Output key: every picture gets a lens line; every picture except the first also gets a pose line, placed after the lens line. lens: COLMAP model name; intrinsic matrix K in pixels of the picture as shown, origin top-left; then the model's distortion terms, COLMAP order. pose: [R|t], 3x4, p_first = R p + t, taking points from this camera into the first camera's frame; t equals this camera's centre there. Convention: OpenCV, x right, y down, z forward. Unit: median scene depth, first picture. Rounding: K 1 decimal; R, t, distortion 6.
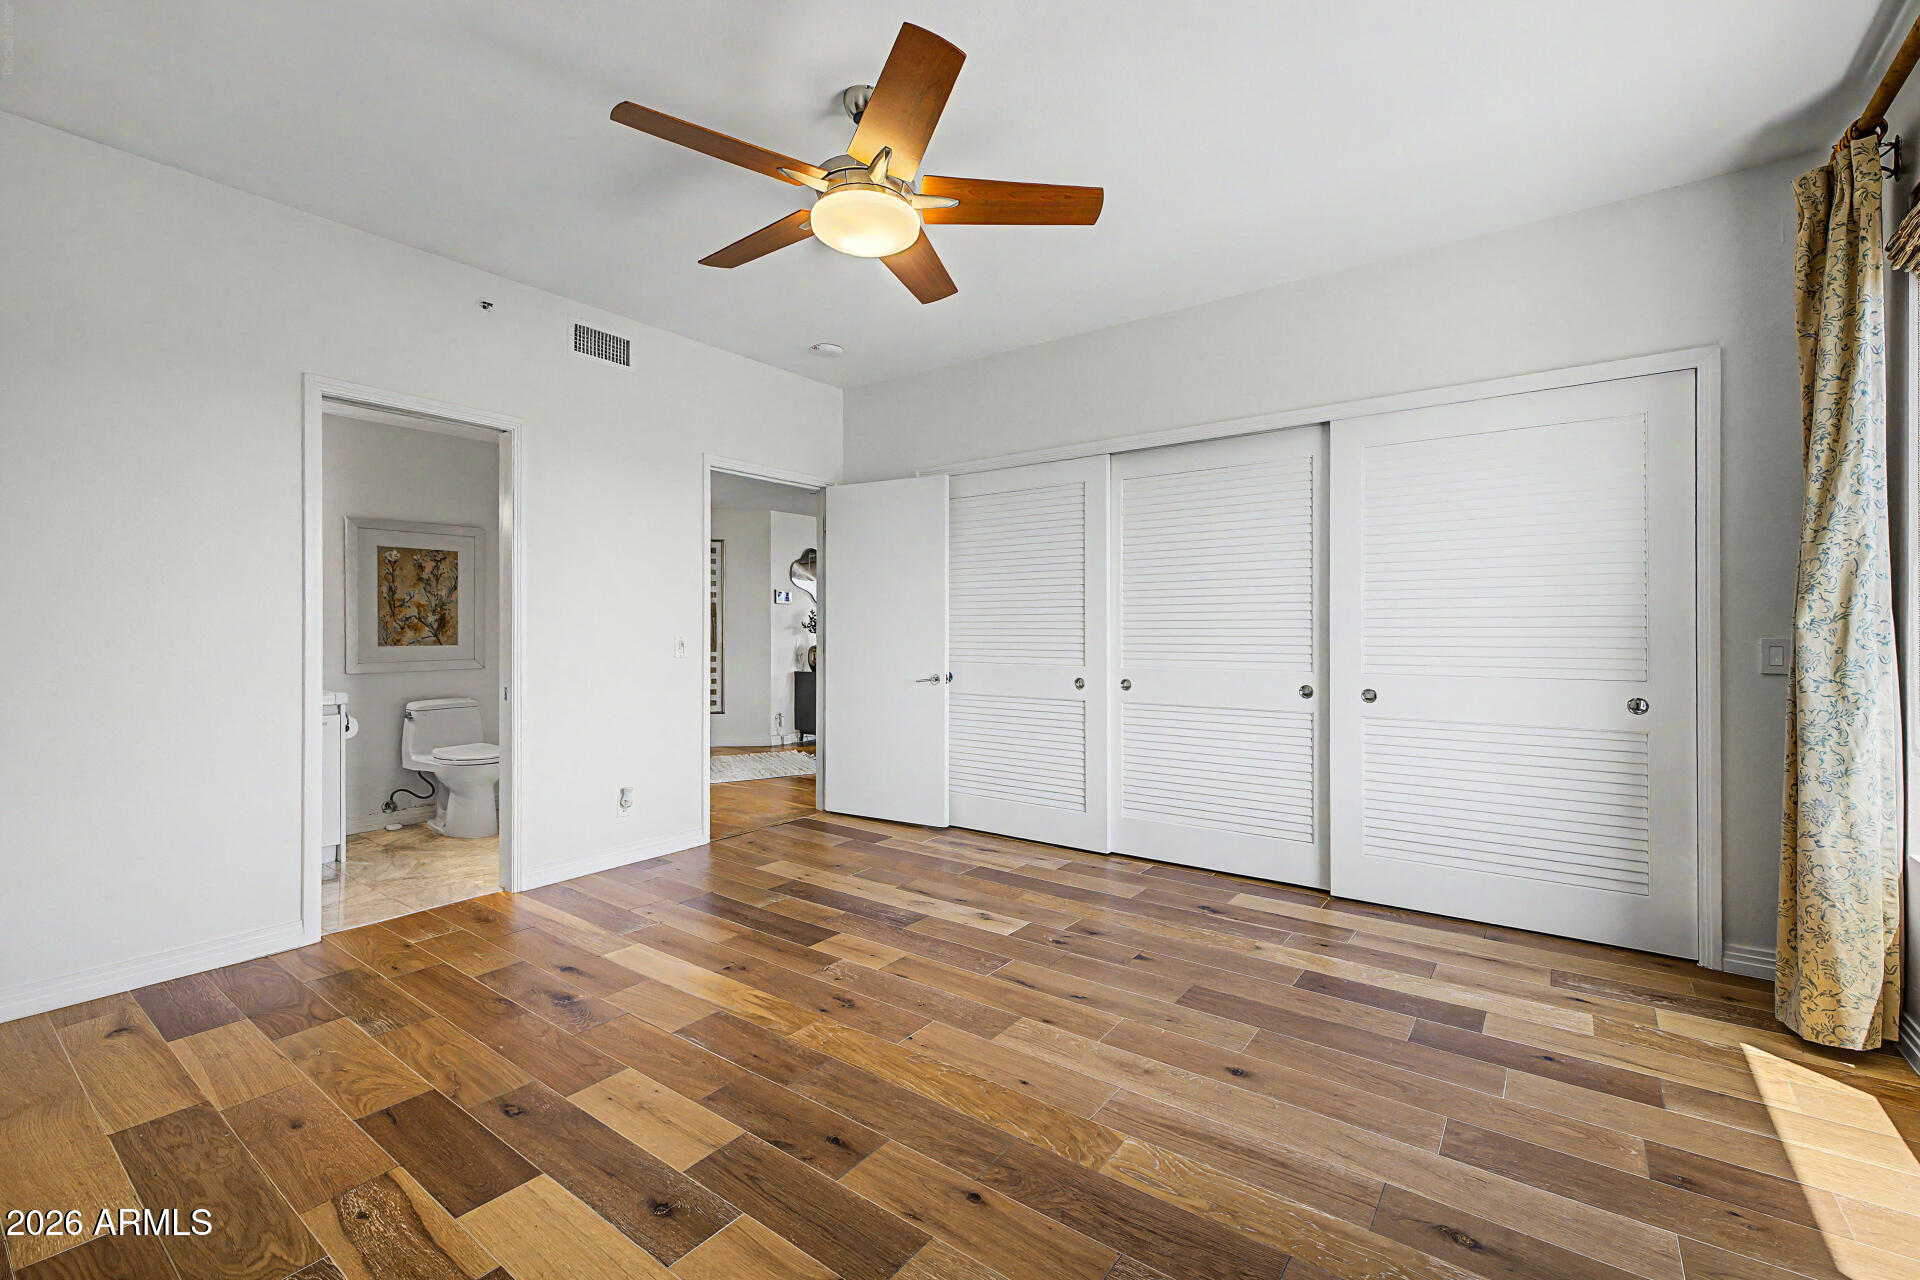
lens RADIAL K [[812.7, 0, 970.3], [0, 812.7, 623.3], [0, 0, 1]] dist [0.002367, -0.000155]
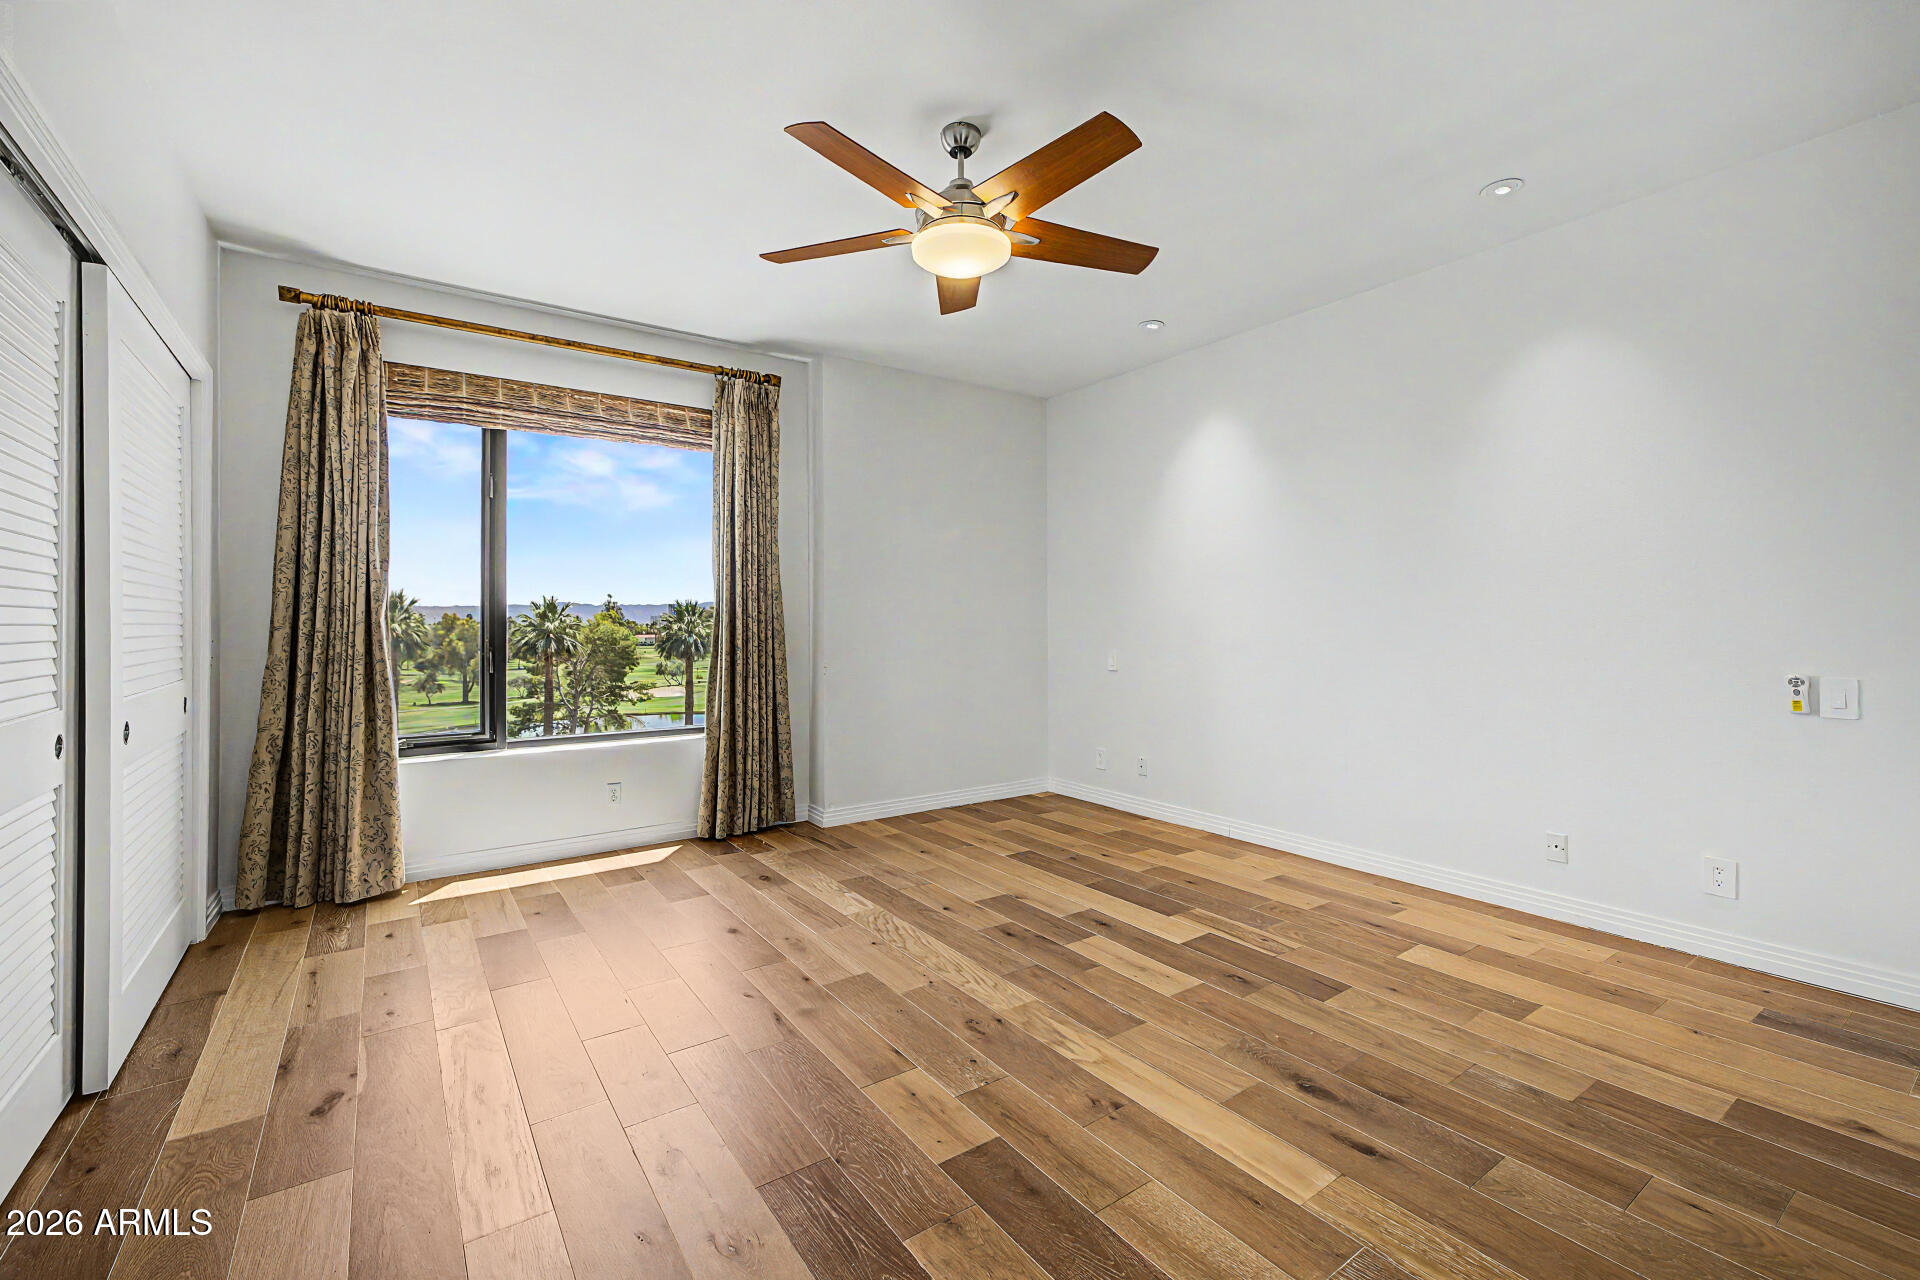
lens RADIAL K [[812.7, 0, 970.3], [0, 812.7, 623.3], [0, 0, 1]] dist [0.002367, -0.000155]
pose [[-0.950354, 0.003732, 0.311149, -0.481749], [0.002802, 0.999990, -0.003433, 0.012303], [-0.311159, -0.002391, -0.950355, 2.066479]]
